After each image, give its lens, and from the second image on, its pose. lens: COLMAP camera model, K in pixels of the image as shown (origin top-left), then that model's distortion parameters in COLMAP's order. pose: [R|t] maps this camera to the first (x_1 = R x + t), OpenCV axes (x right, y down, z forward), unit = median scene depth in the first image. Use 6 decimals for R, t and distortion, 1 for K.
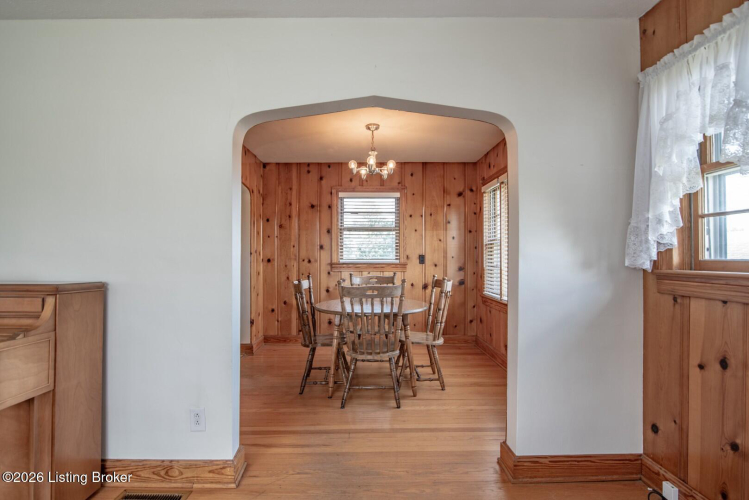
lens RADIAL K [[351.9, 0, 364.3], [0, 351.9, 255.9], [0, 0, 1]] dist [-0.018627, 0.000295]
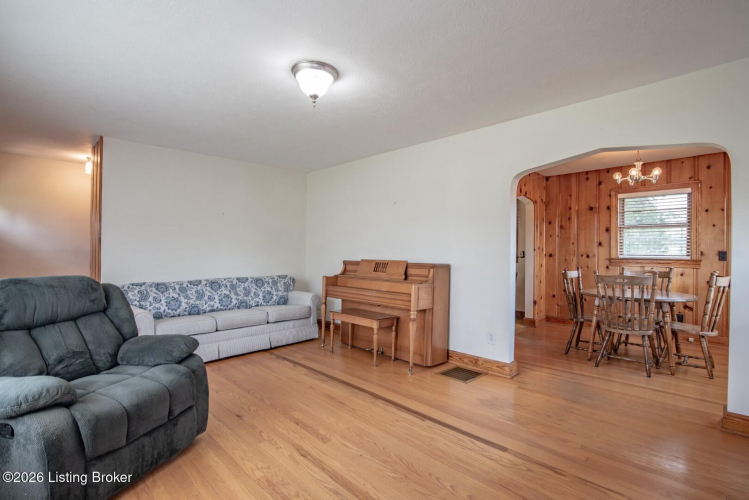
lens RADIAL K [[351.9, 0, 372.2], [0, 351.9, 250.8], [0, 0, 1]] dist [-0.018627, 0.000295]
pose [[0.702324, 0.003815, -0.711847, 0.181694], [-0.004310, 0.999990, 0.001106, -0.001596], [0.711844, 0.002291, 0.702334, -0.343594]]
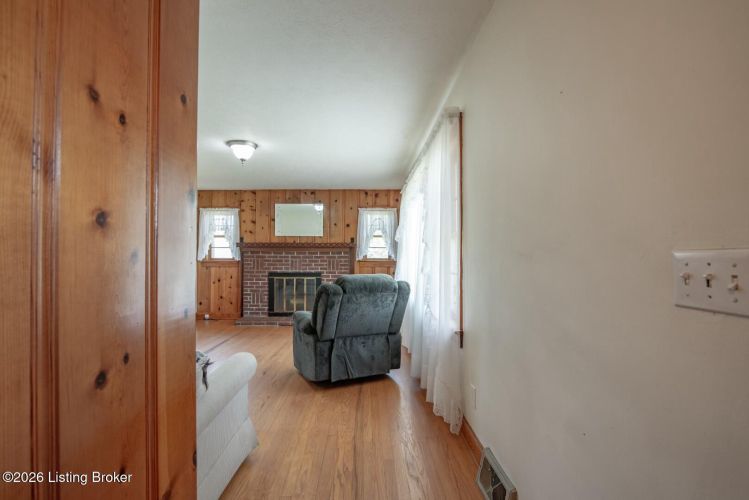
lens RADIAL K [[351.9, 0, 371.4], [0, 351.9, 252.7], [0, 0, 1]] dist [-0.018627, 0.000295]
pose [[-0.007553, 0.016280, 0.999839, -1.235762], [-0.005111, 0.999854, -0.016319, 0.002050], [-0.999958, -0.005234, -0.007469, -0.337462]]
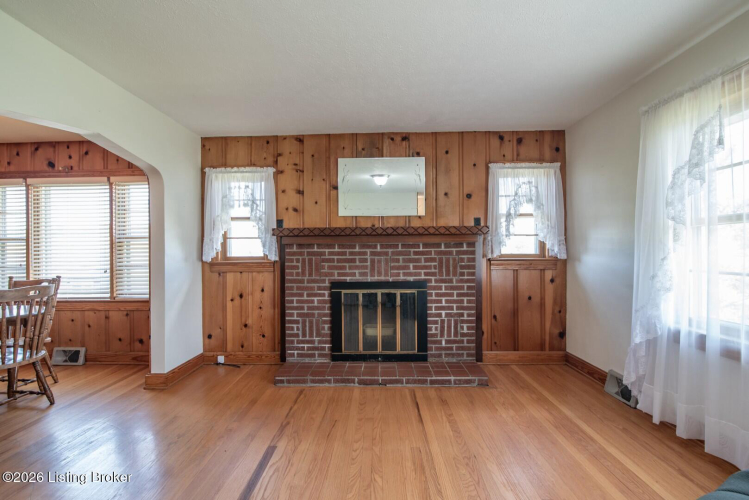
lens RADIAL K [[351.9, 0, 374.1], [0, 351.9, 255.2], [0, 0, 1]] dist [-0.018627, 0.000295]
pose [[0.013043, -0.002184, 0.999913, -0.542568], [0.004733, 0.999987, 0.002123, 0.000416], [-0.999904, 0.004705, 0.013054, -0.016120]]
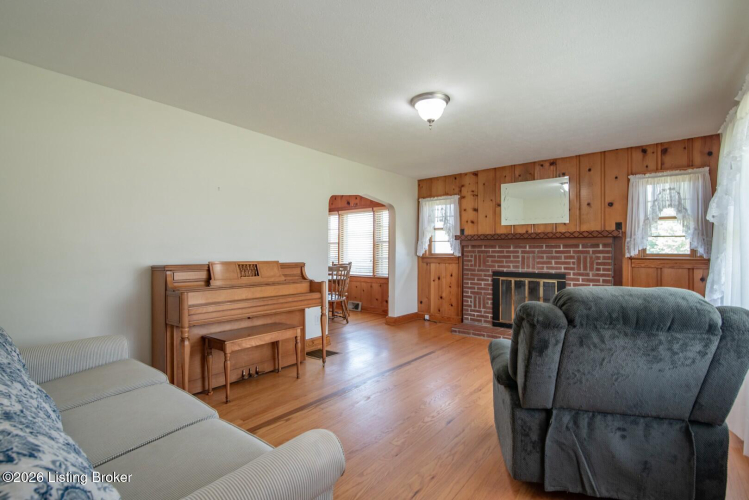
lens RADIAL K [[351.9, 0, 376.7], [0, 351.9, 251.8], [0, 0, 1]] dist [-0.018627, 0.000295]
pose [[0.628274, 0.005835, 0.777970, -0.904313], [-0.006622, 0.999976, -0.002153, 0.003058], [-0.777964, -0.003799, 0.628298, -0.355088]]
